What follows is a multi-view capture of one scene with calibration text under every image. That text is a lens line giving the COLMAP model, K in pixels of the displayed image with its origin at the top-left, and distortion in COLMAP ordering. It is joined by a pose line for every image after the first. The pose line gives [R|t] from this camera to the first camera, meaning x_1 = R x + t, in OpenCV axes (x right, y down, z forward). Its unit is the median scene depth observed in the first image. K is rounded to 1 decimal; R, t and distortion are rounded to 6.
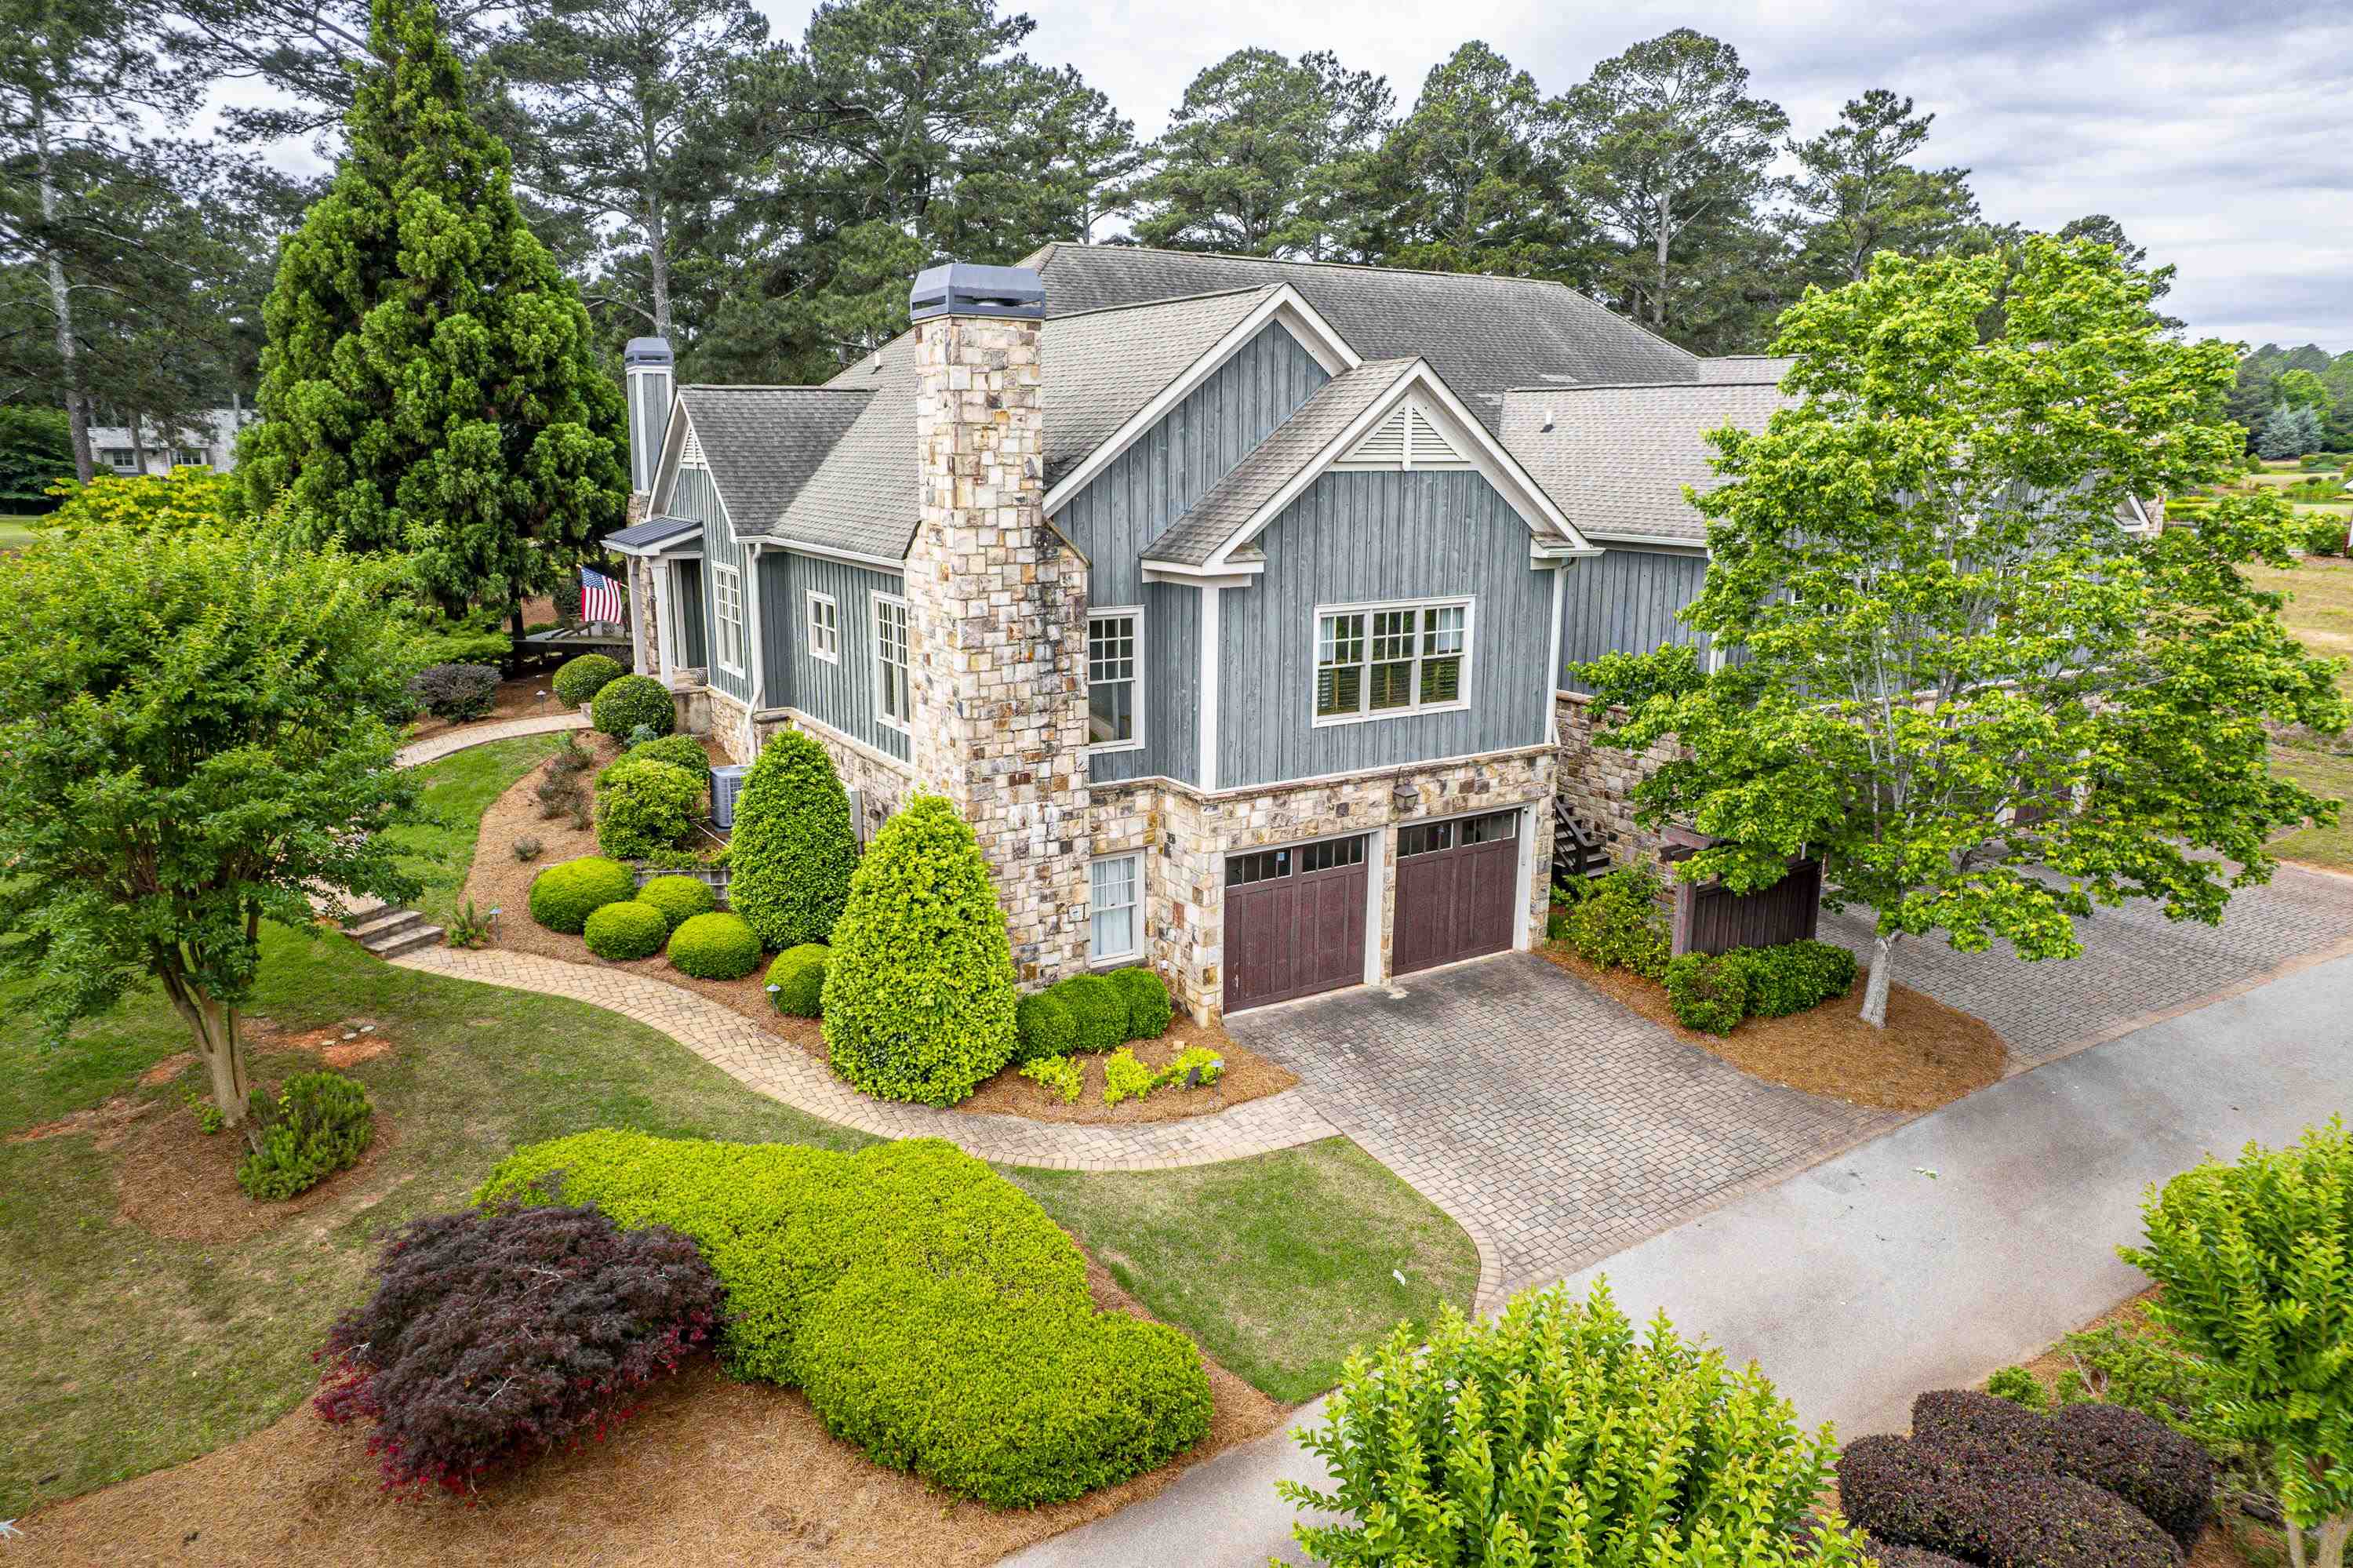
lens RADIAL K [[1506.0, 0, 1178.8], [0, 1506.0, 789.2], [0, 0, 1]] dist [-0.082337, 0.071630]
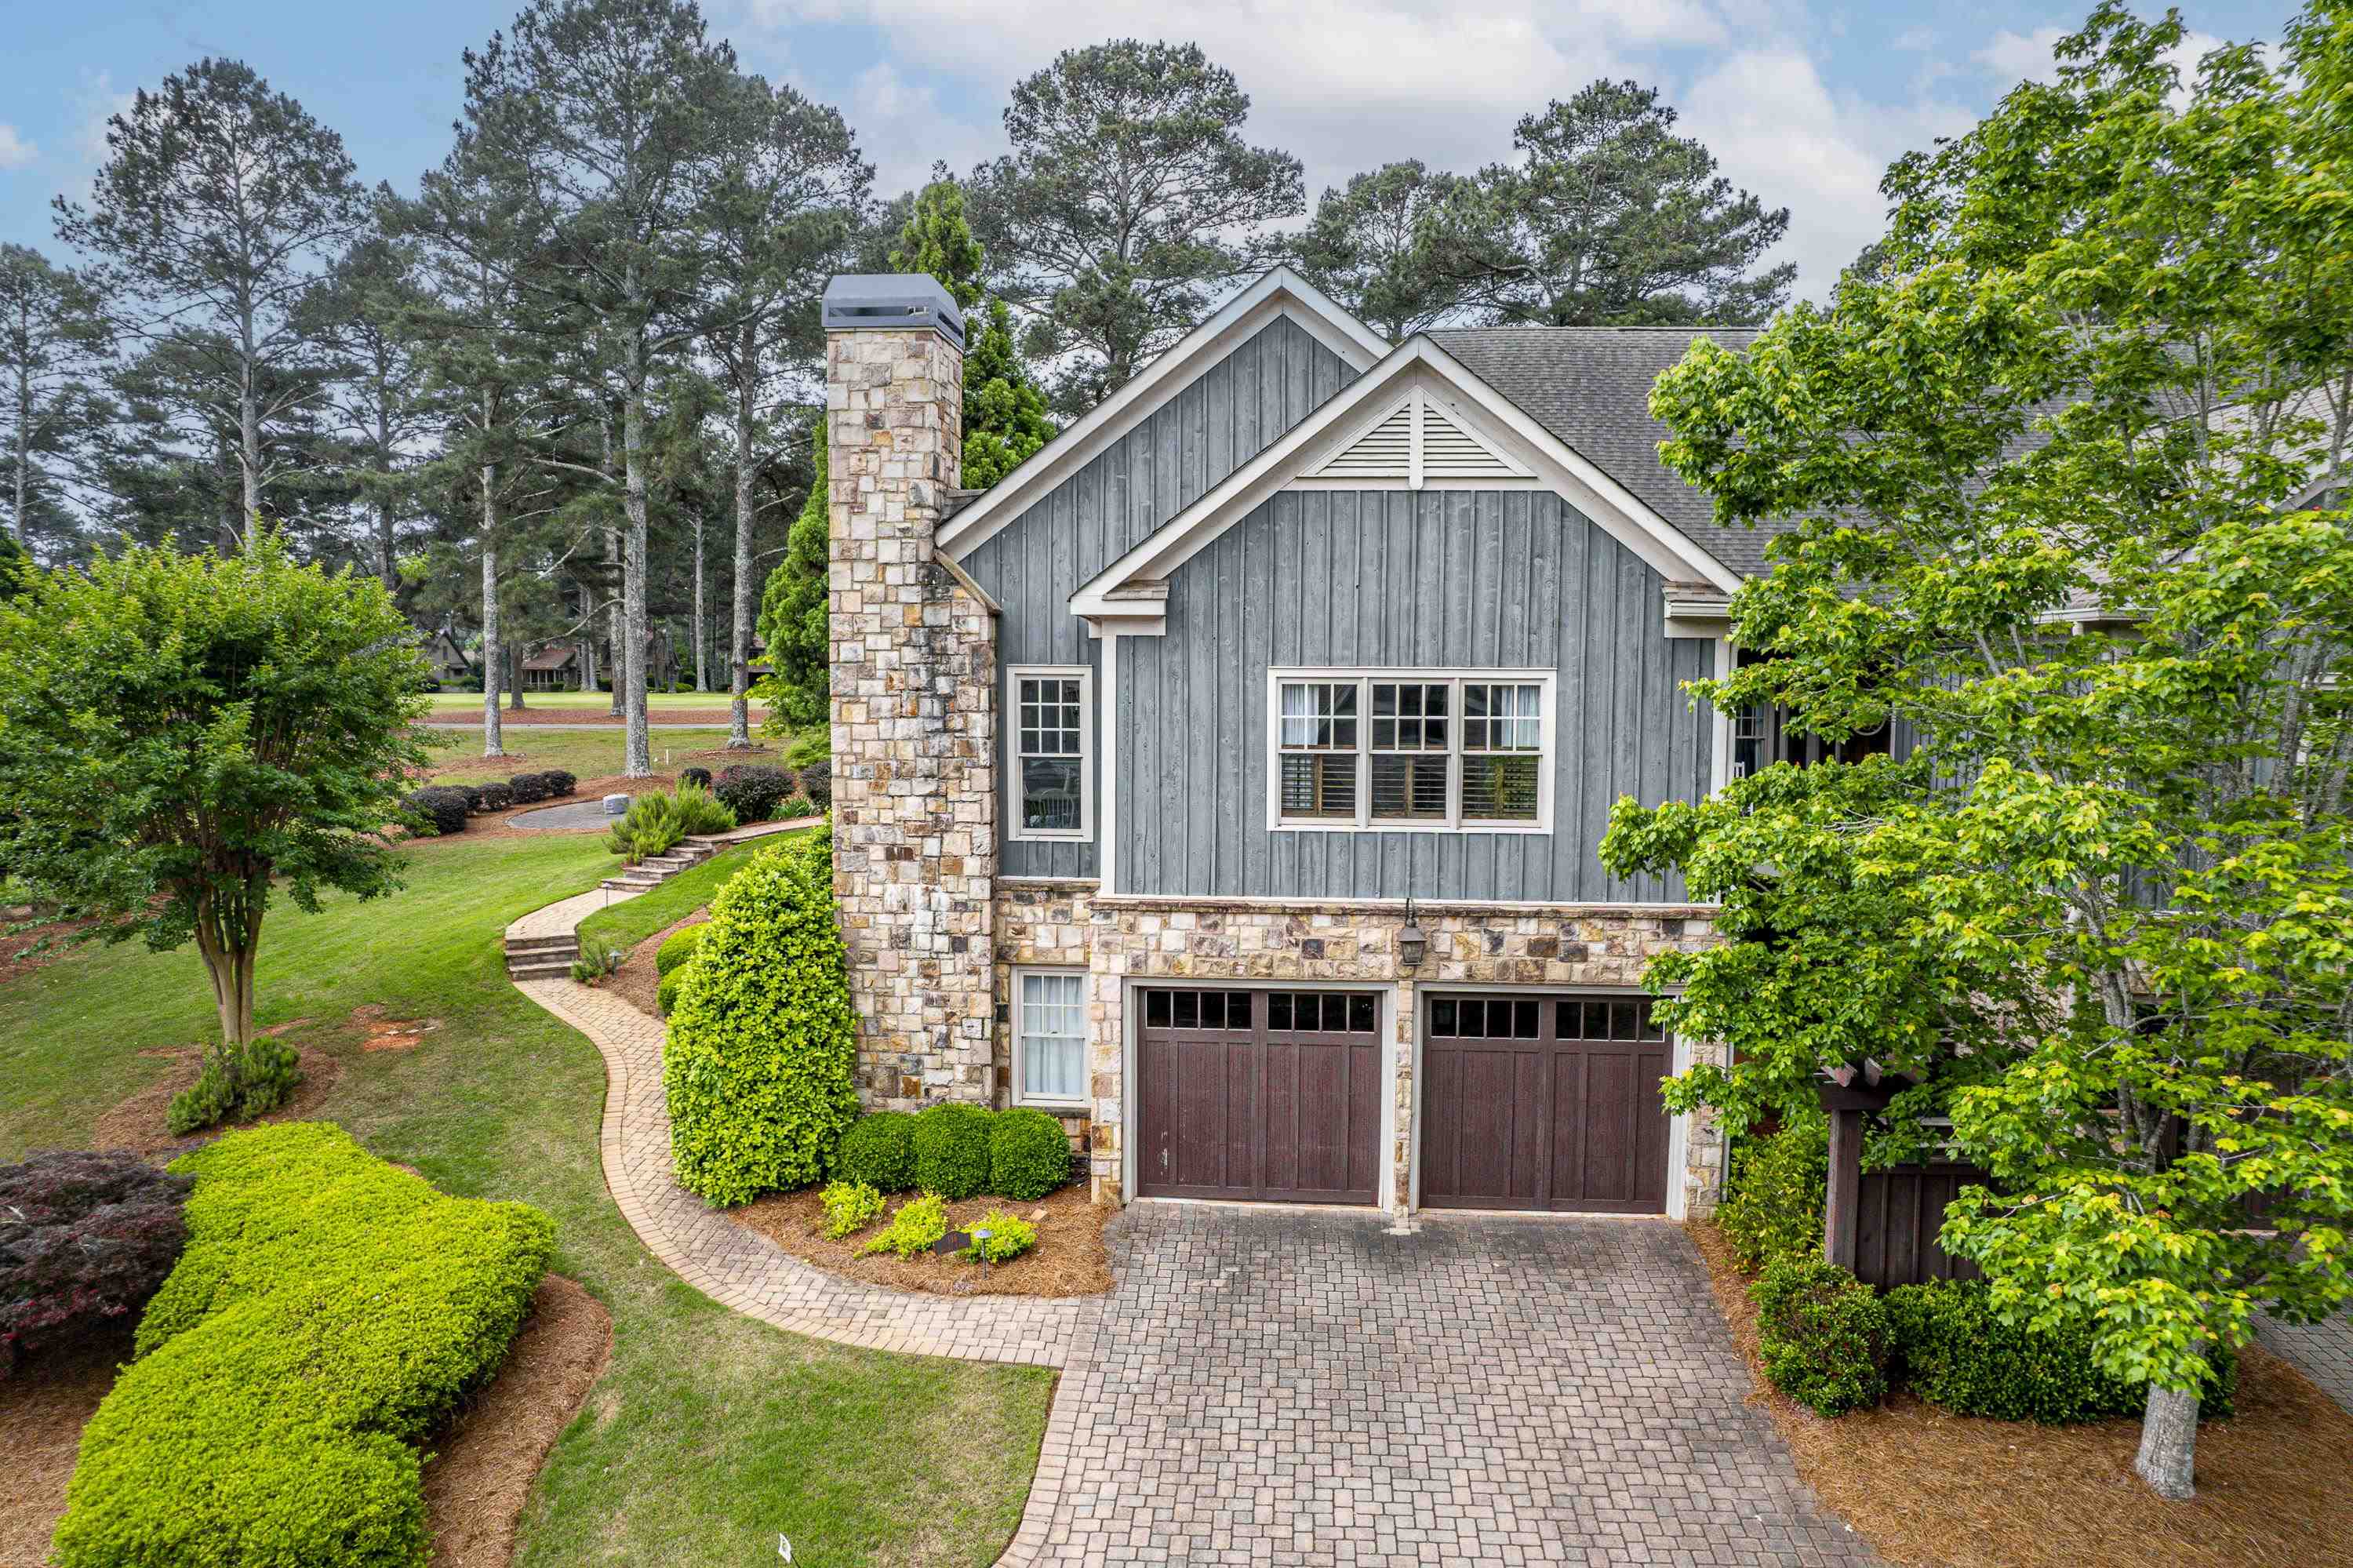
lens RADIAL K [[1506.0, 0, 1178.2], [0, 1506.0, 781.8], [0, 0, 1]] dist [-0.082337, 0.071630]
pose [[0.808686, 0.047352, -0.586332, 0.500653], [-0.137745, 0.984286, -0.110490, 0.024590], [0.571886, 0.170116, 0.802500, 0.377720]]
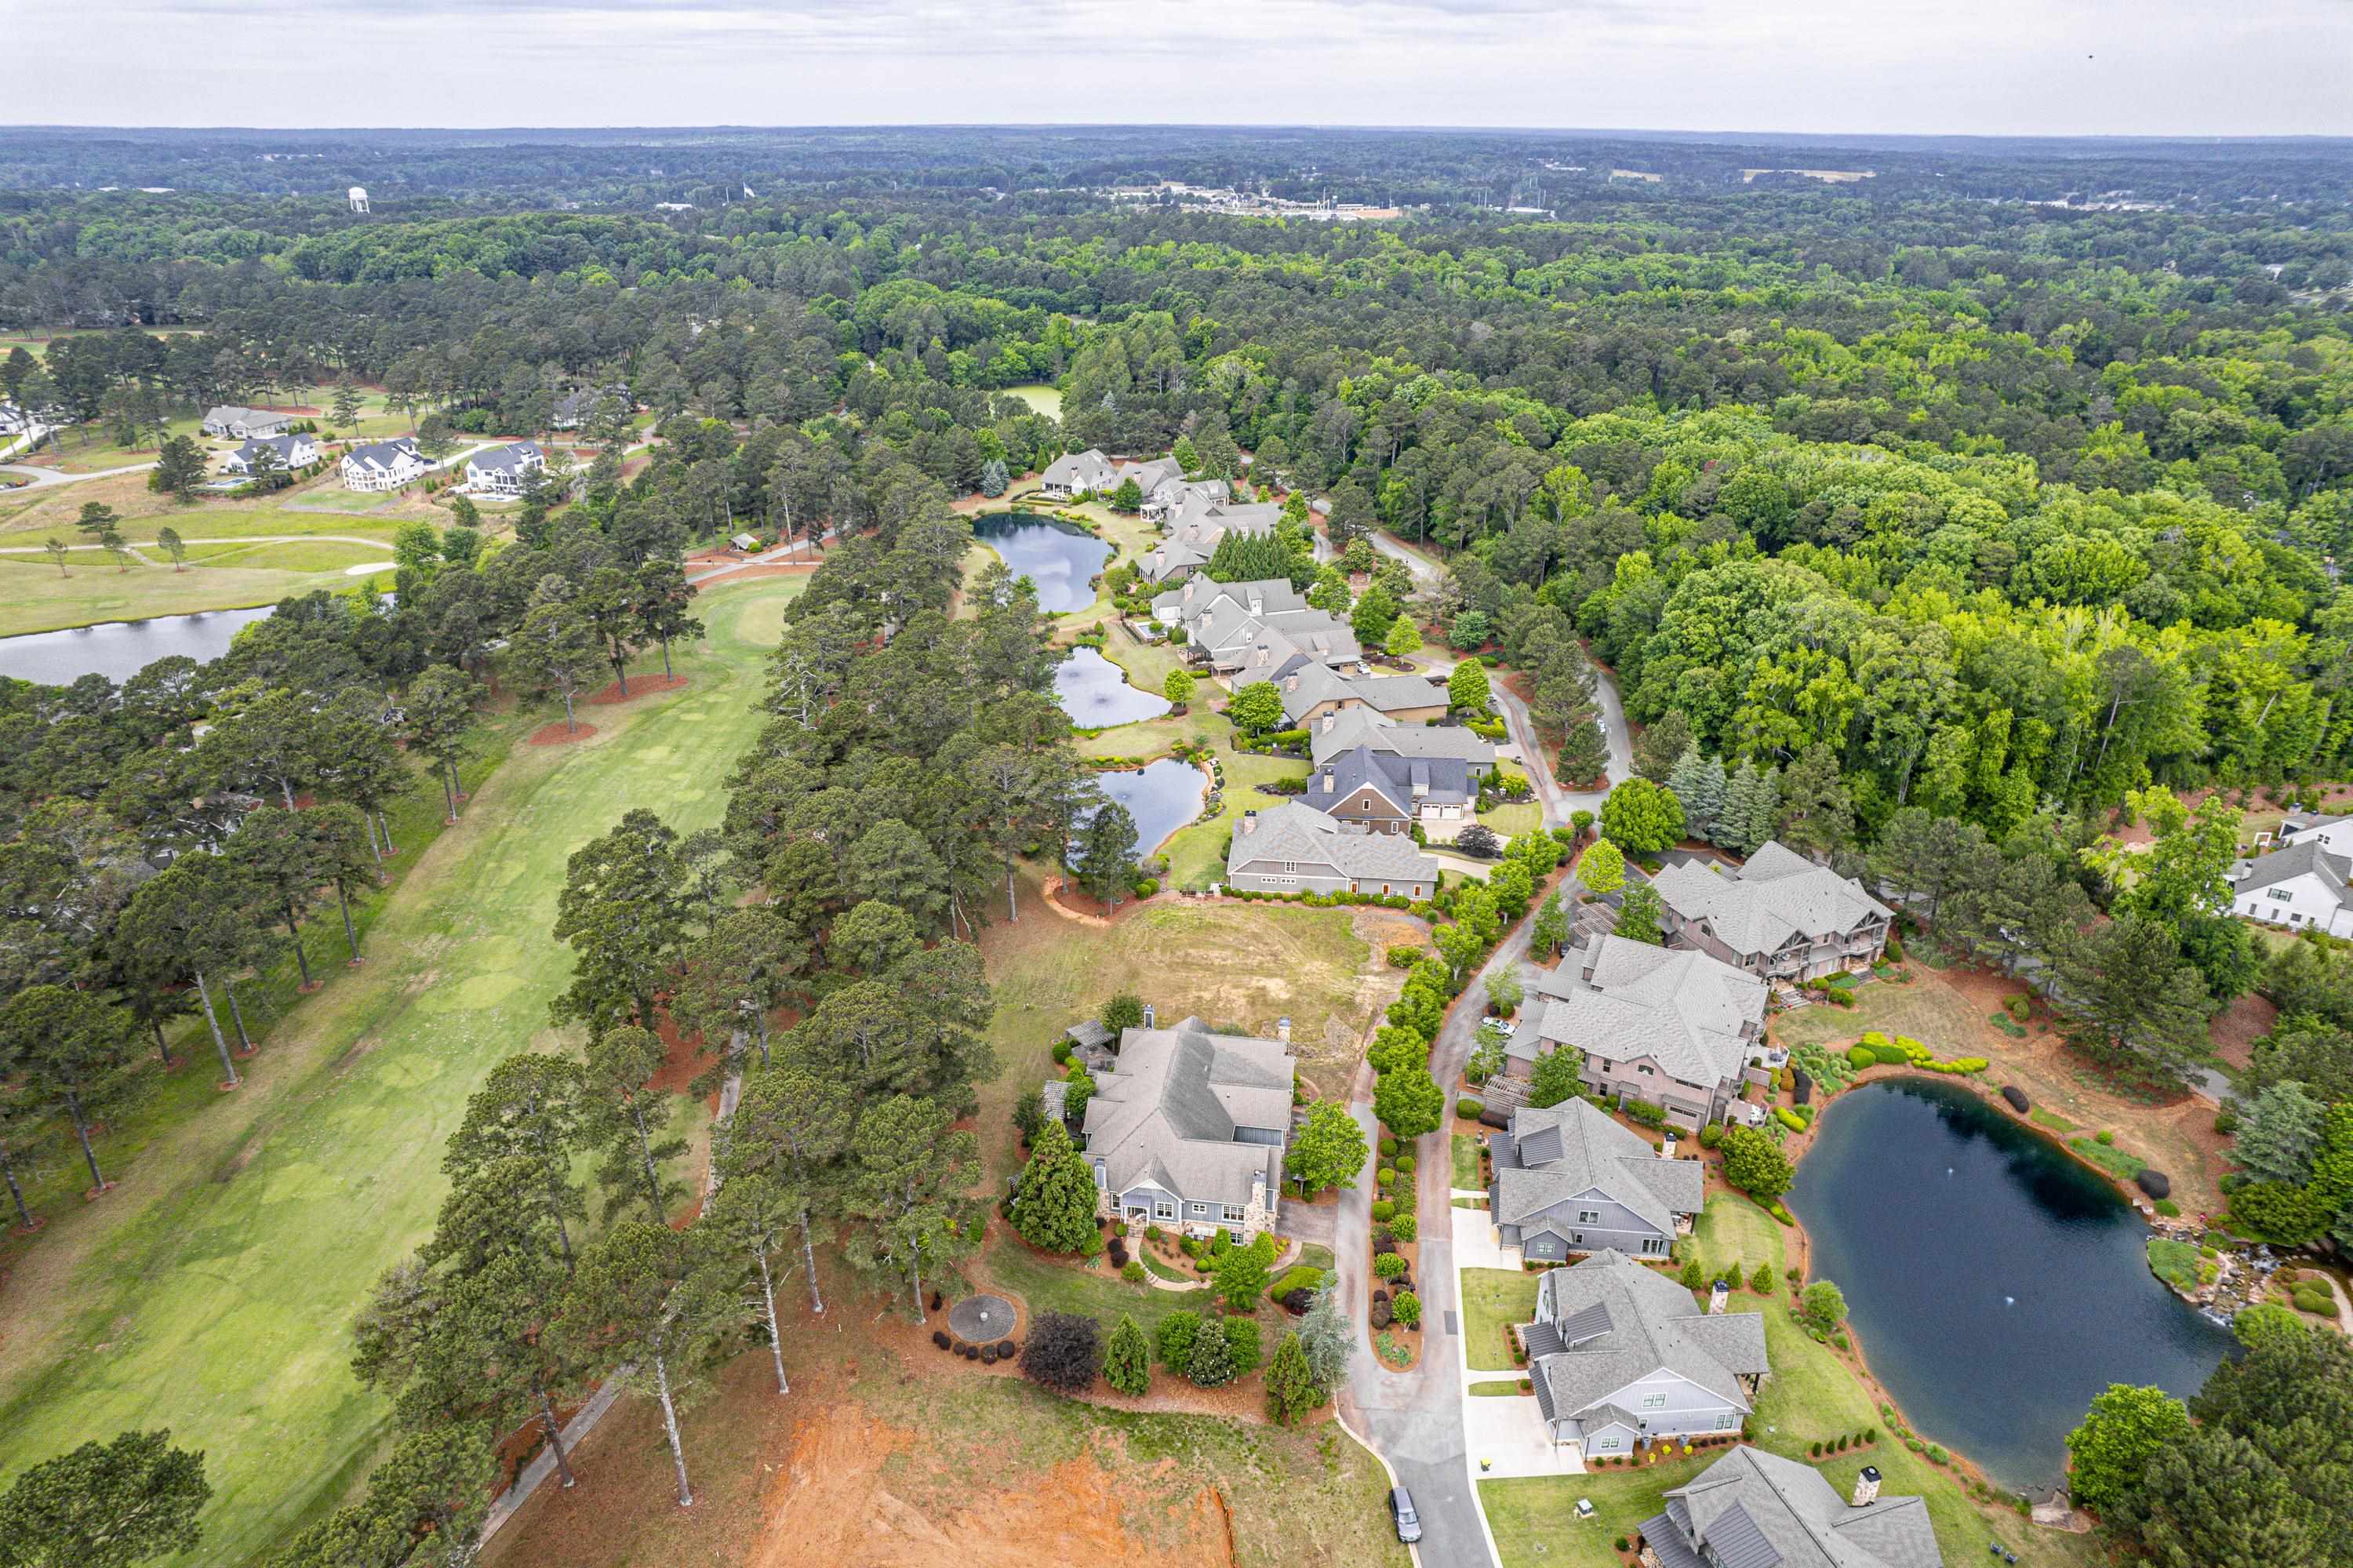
lens RADIAL K [[1506.0, 0, 1181.0], [0, 1506.0, 780.1], [0, 0, 1]] dist [-0.082337, 0.071630]
pose [[0.646798, -0.309104, 0.697214, -4.882721], [0.173136, 0.949828, 0.260482, -4.117335], [-0.742749, -0.047767, 0.667864, -3.614179]]
